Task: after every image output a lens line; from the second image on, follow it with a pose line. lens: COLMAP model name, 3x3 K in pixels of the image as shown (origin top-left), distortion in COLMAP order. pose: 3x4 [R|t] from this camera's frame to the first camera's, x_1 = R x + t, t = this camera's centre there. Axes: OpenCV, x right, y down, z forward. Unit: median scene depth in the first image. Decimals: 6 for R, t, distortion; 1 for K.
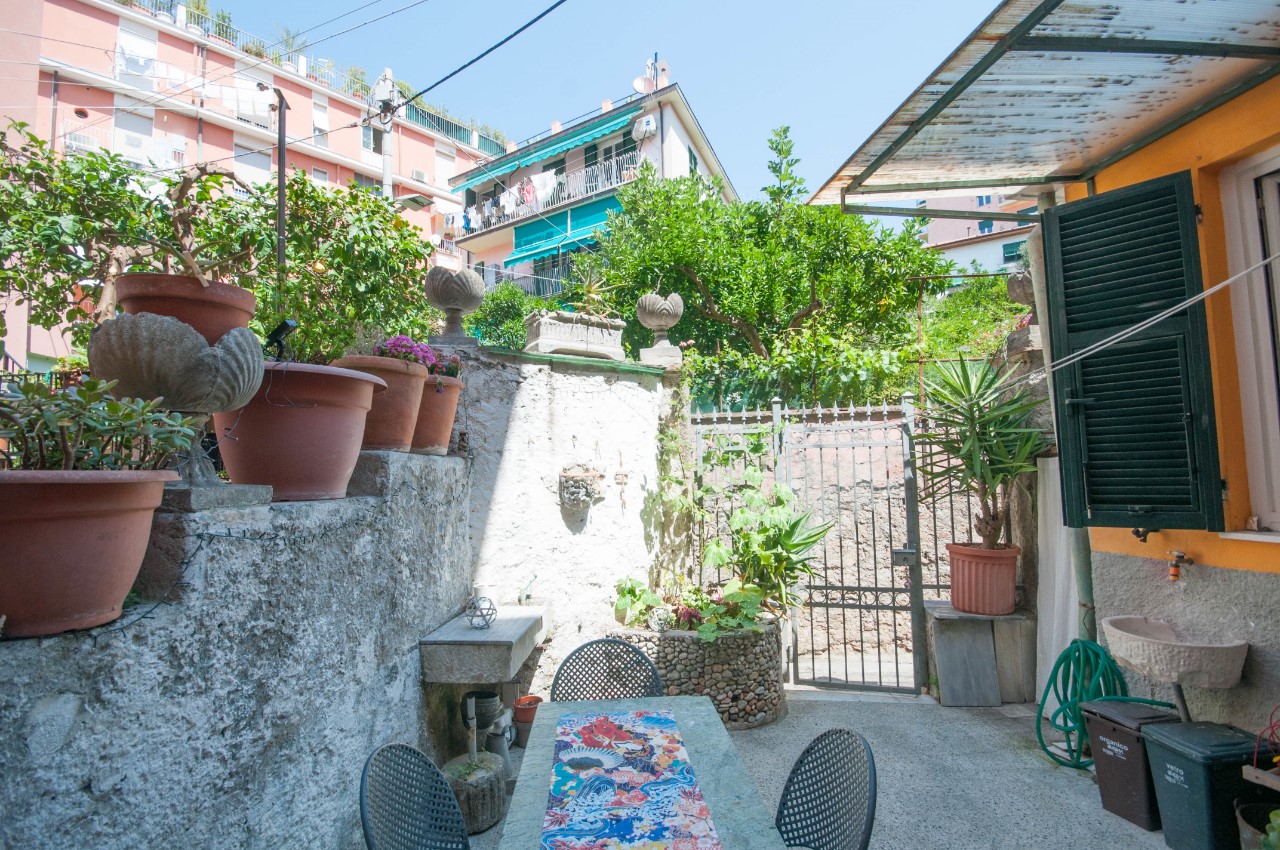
lens RADIAL K [[557.8, 0, 627.4], [0, 557.8, 443.9], [0, 0, 1]] dist [0.009121, -0.012029]
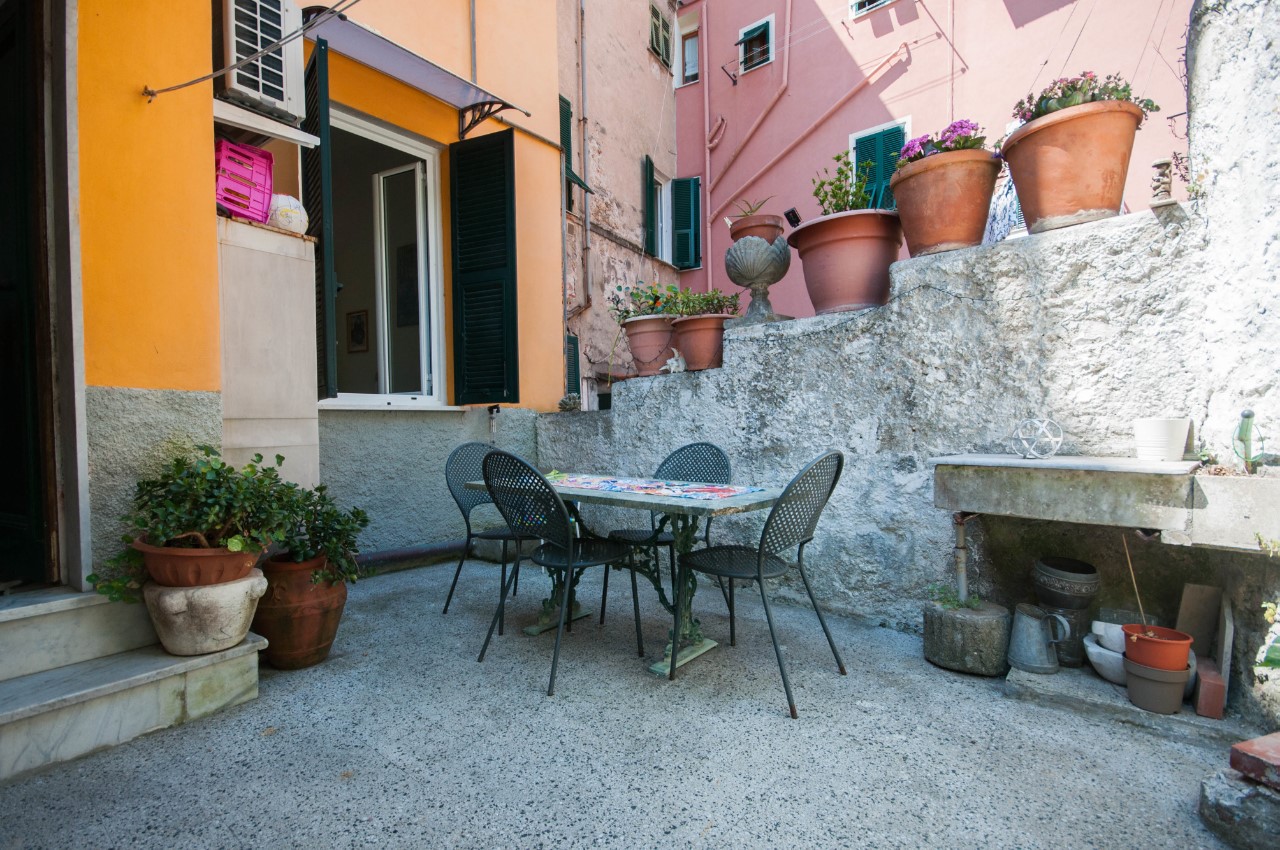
lens RADIAL K [[603.8, 0, 626.6], [0, 603.8, 444.5], [0, 0, 1]] dist [0.005463, -0.005276]
pose [[-0.687855, 0.057554, -0.723562, 0.645160], [0.073085, 0.997277, 0.009848, 0.255860], [0.722159, -0.046108, -0.690189, 1.135271]]
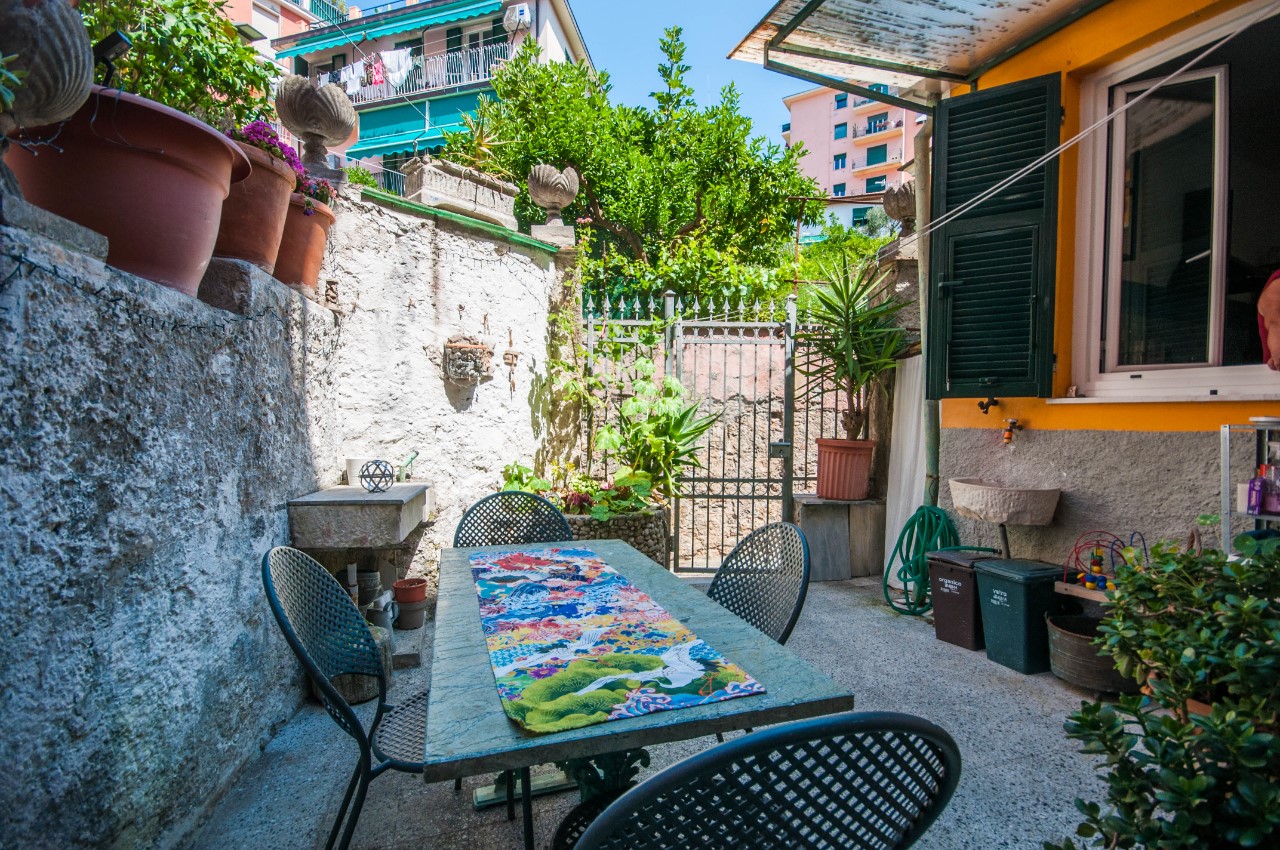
lens RADIAL K [[574.1, 0, 625.9], [0, 574.1, 443.9], [0, 0, 1]] dist [0.008091, -0.008024]
pose [[0.969791, 0.020346, 0.243087, -0.072929], [-0.043426, 0.994998, 0.089964, 0.143422], [-0.240041, -0.097803, 0.965824, 0.020317]]
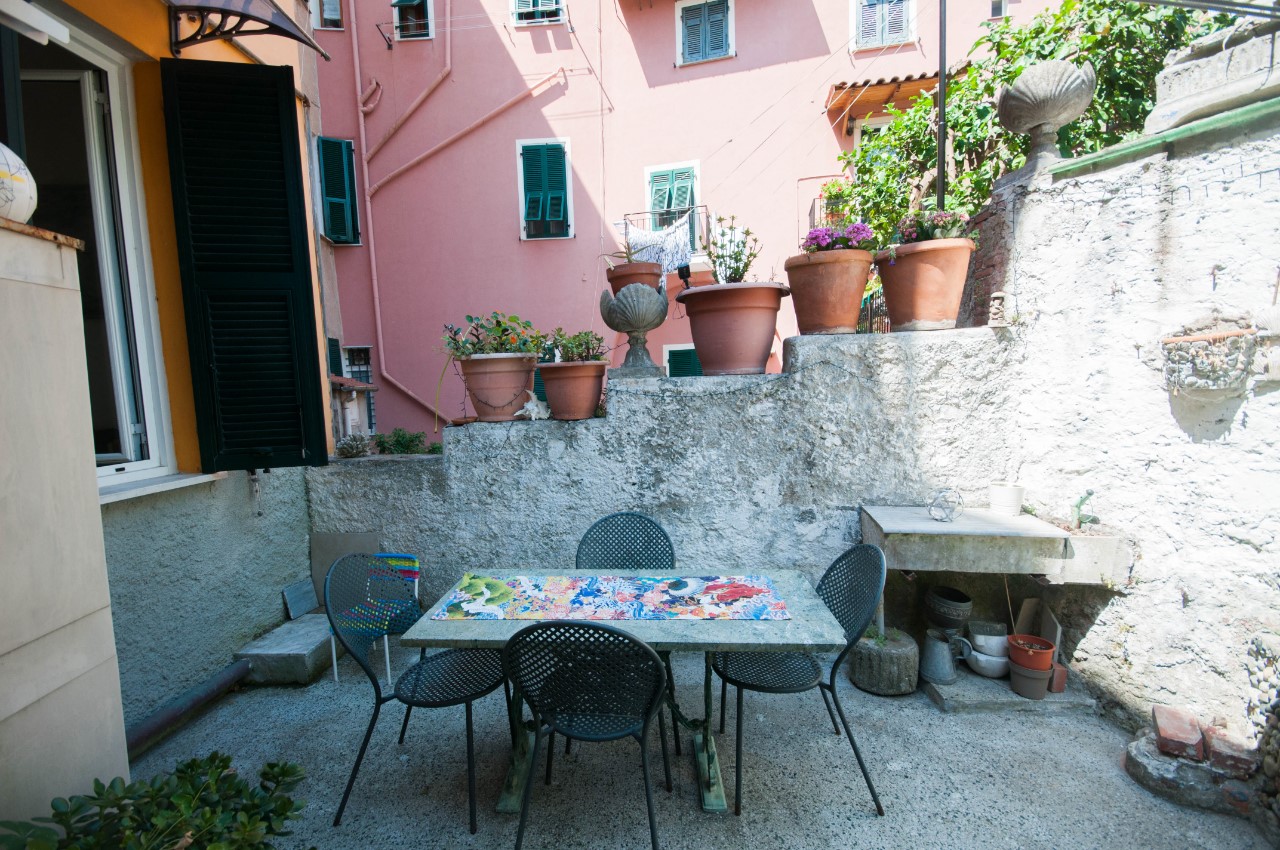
lens RADIAL K [[557.8, 0, 627.3], [0, 557.8, 442.5], [0, 0, 1]] dist [0.009121, -0.012029]
pose [[-0.109891, 0.129763, -0.985437, 0.660643], [0.087915, 0.988824, 0.120405, 0.050792], [0.990048, -0.073403, -0.120071, 0.611775]]
